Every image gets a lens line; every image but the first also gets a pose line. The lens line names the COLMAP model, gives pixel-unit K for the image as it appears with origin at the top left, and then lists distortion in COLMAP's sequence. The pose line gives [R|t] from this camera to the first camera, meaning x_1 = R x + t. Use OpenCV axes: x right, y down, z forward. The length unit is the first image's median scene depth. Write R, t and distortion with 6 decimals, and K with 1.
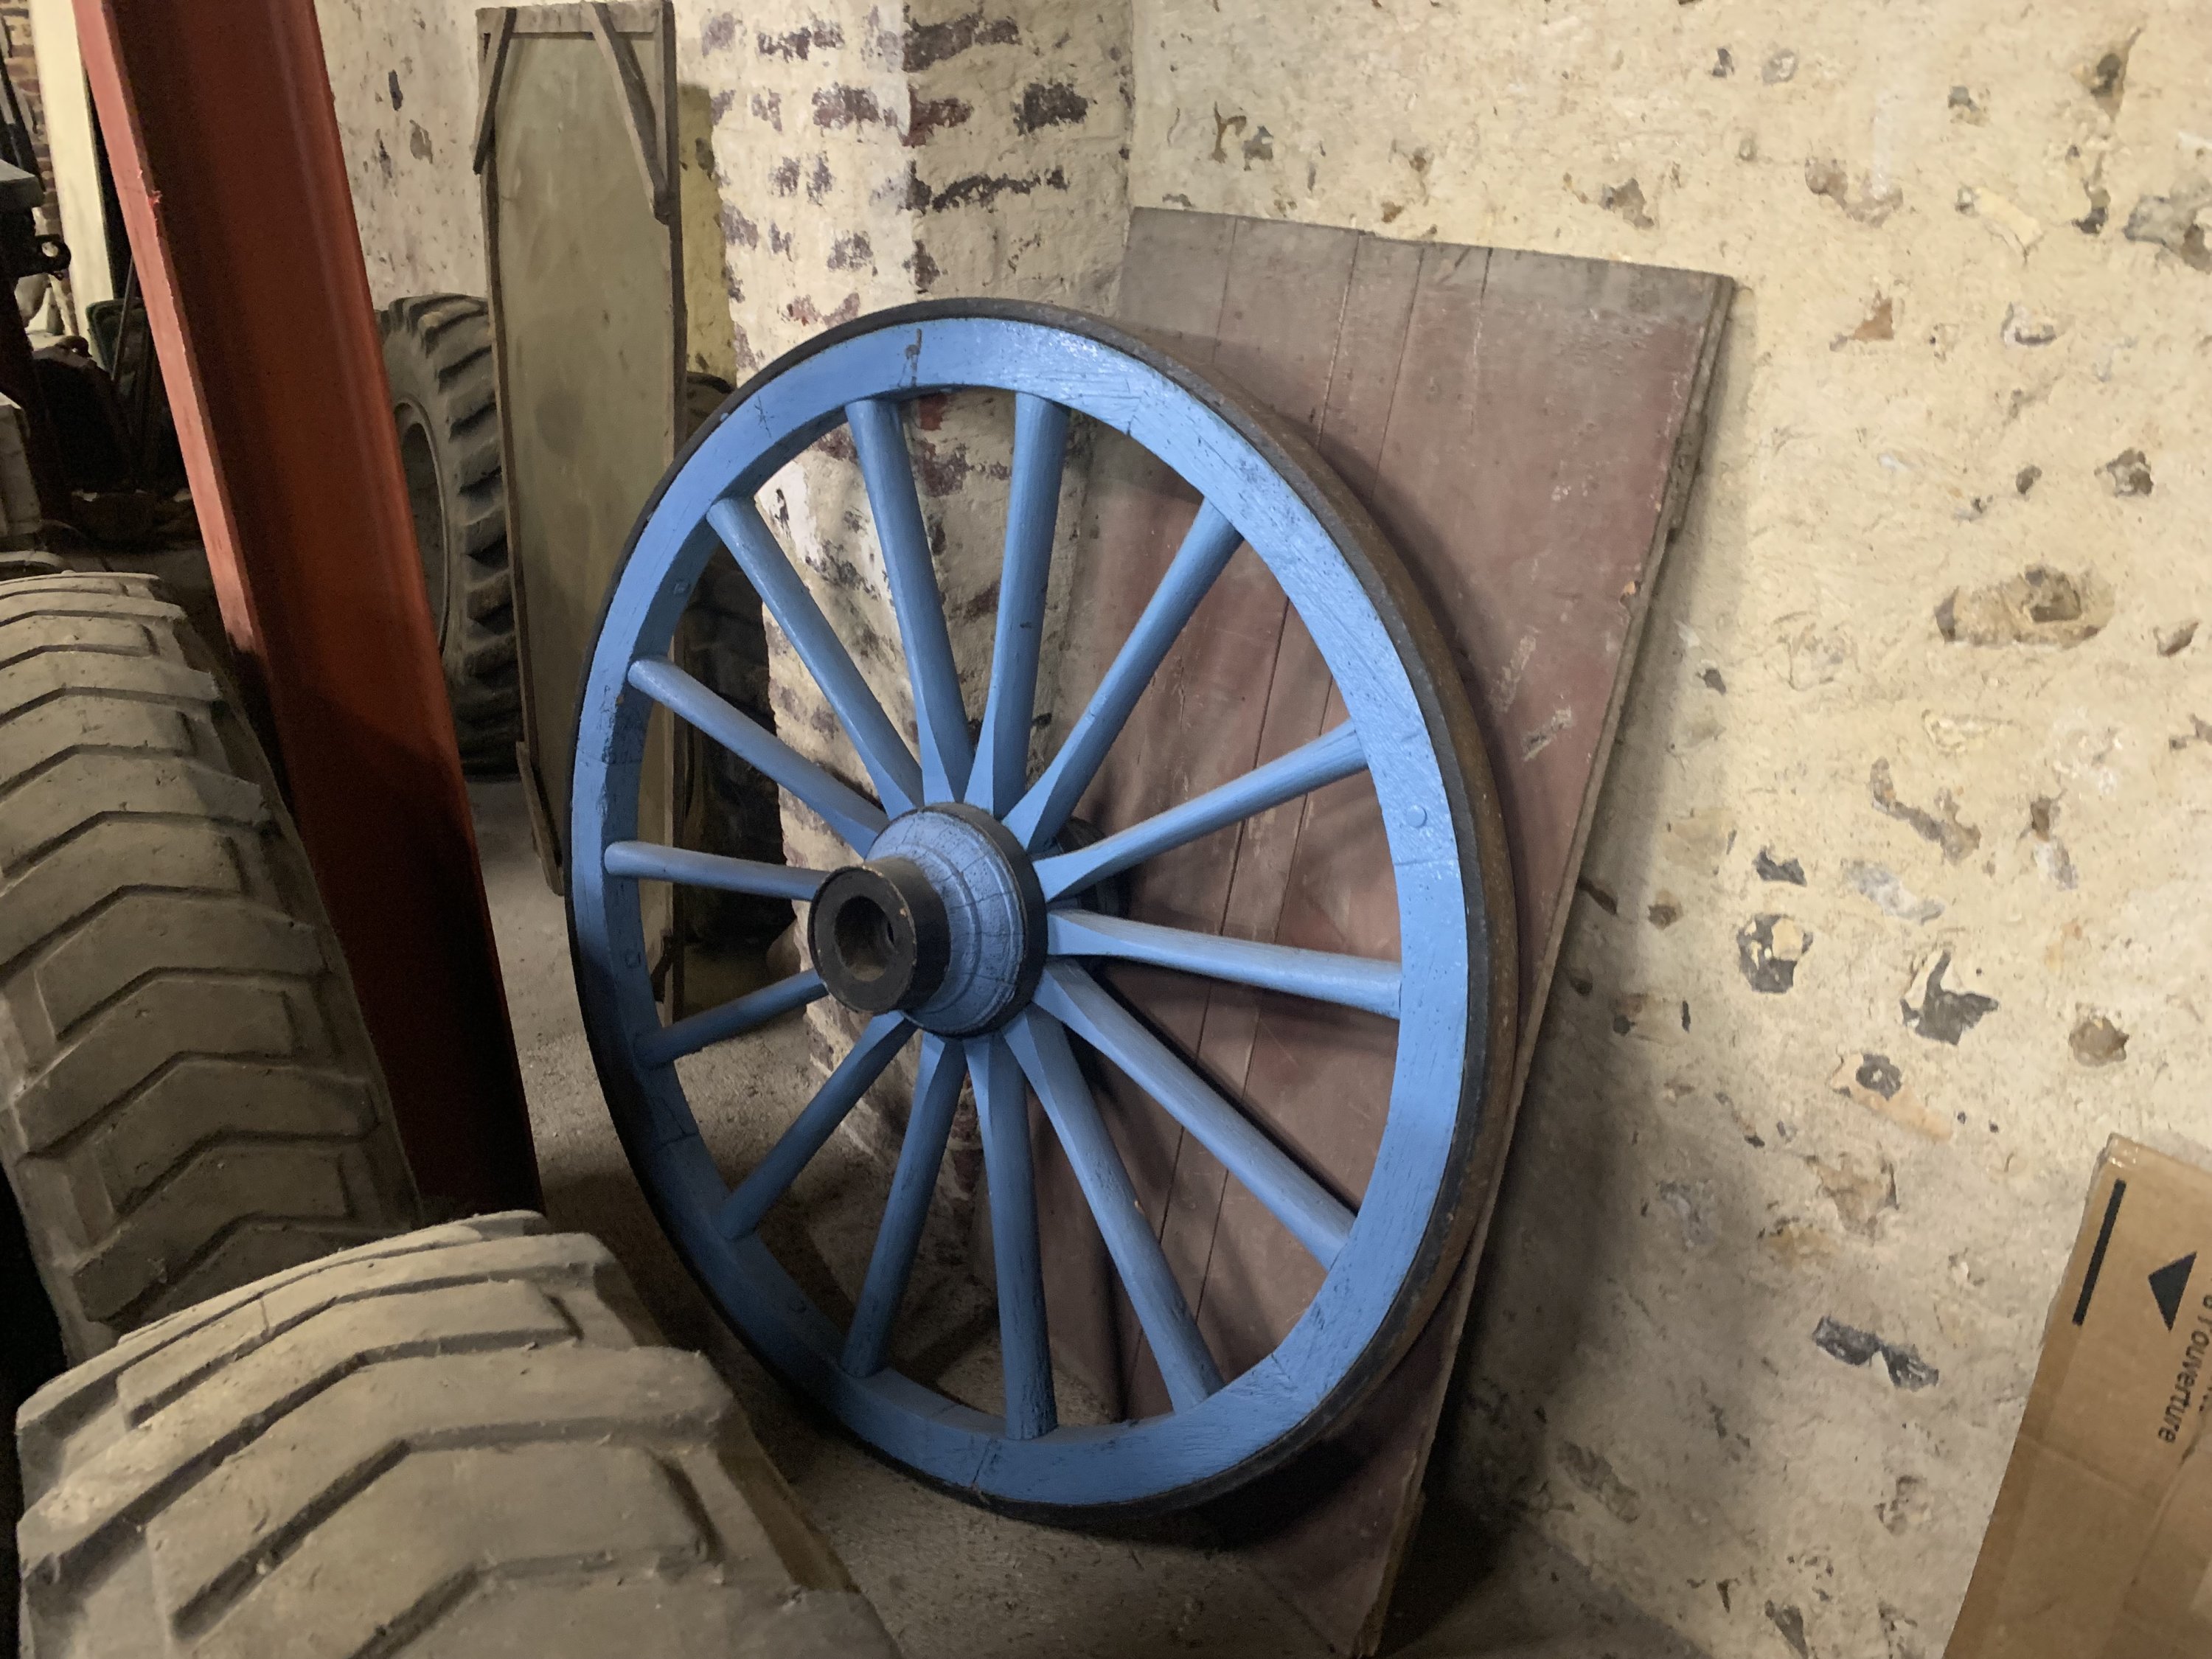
lens RADIAL K [[1694.5, 0, 1088.0], [0, 1694.5, 845.3], [0, 0, 1]] dist [0.008209, -0.000453]
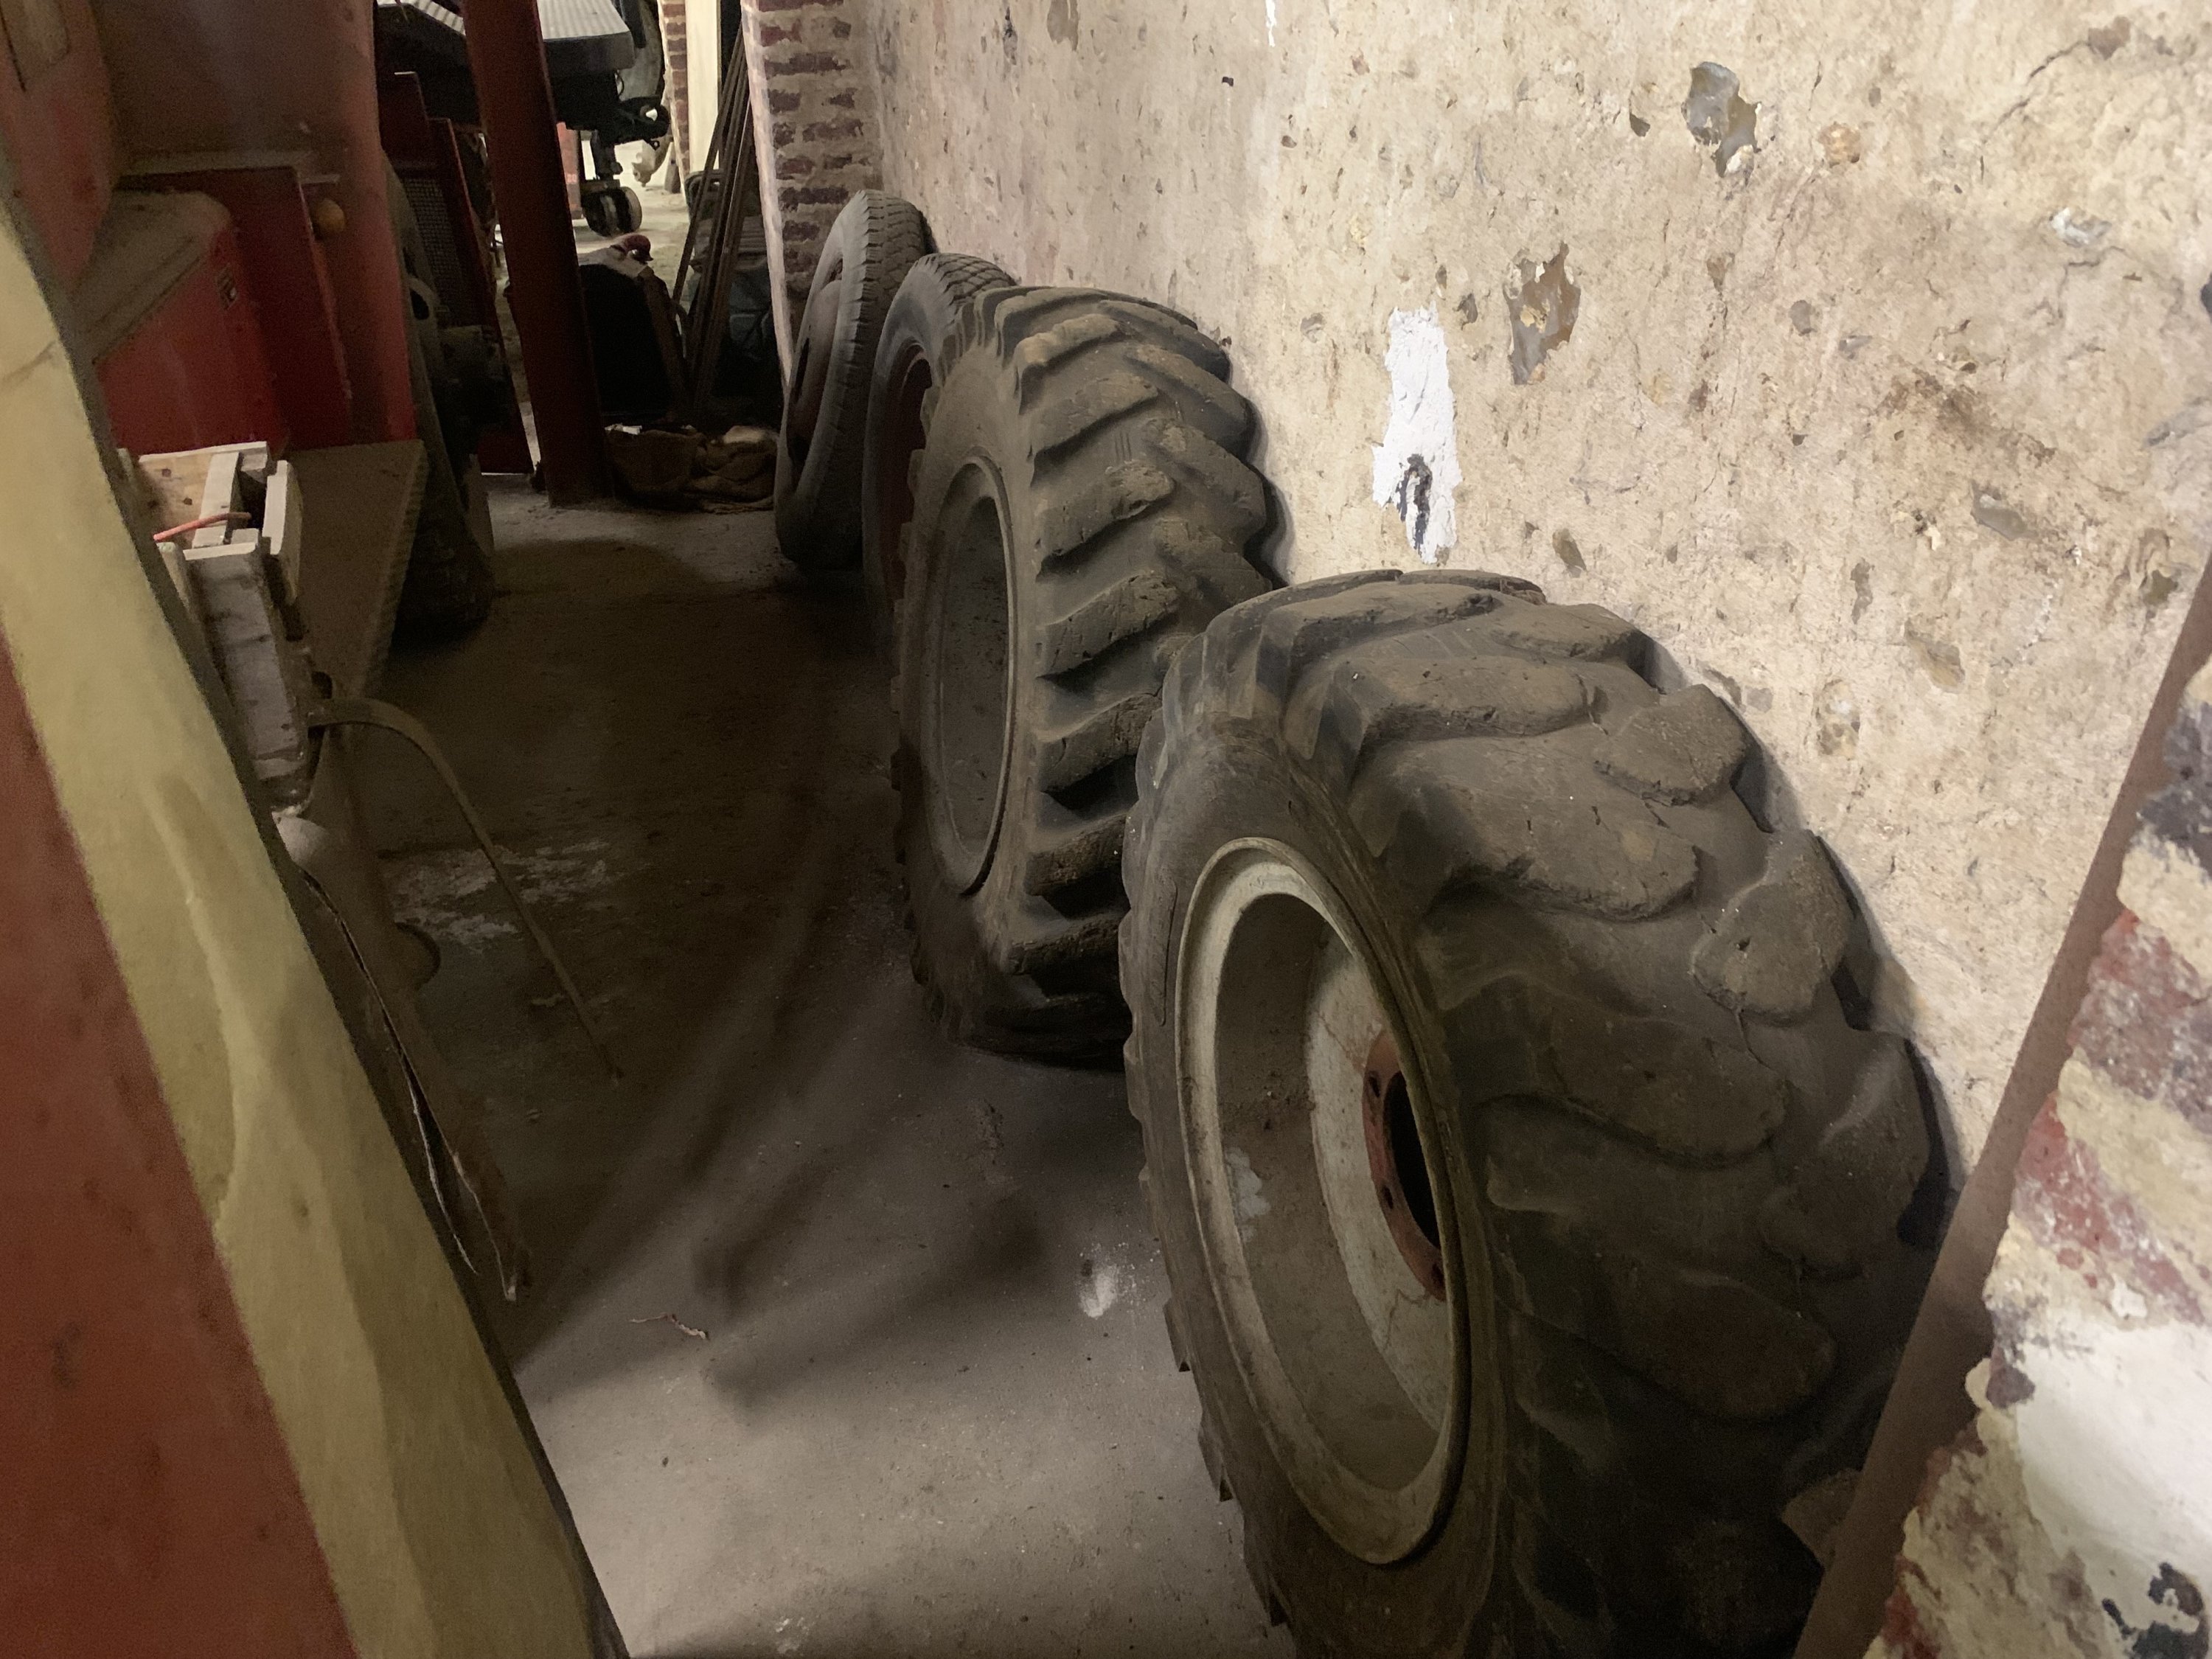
lens RADIAL K [[1694.5, 0, 1114.3], [0, 1694.5, 811.6], [0, 0, 1]] dist [0.008209, -0.000453]
pose [[0.948292, 0.154835, -0.277072, -0.178498], [-0.137776, 0.987216, 0.080136, -0.203023], [0.285938, -0.037819, 0.957502, 0.452208]]
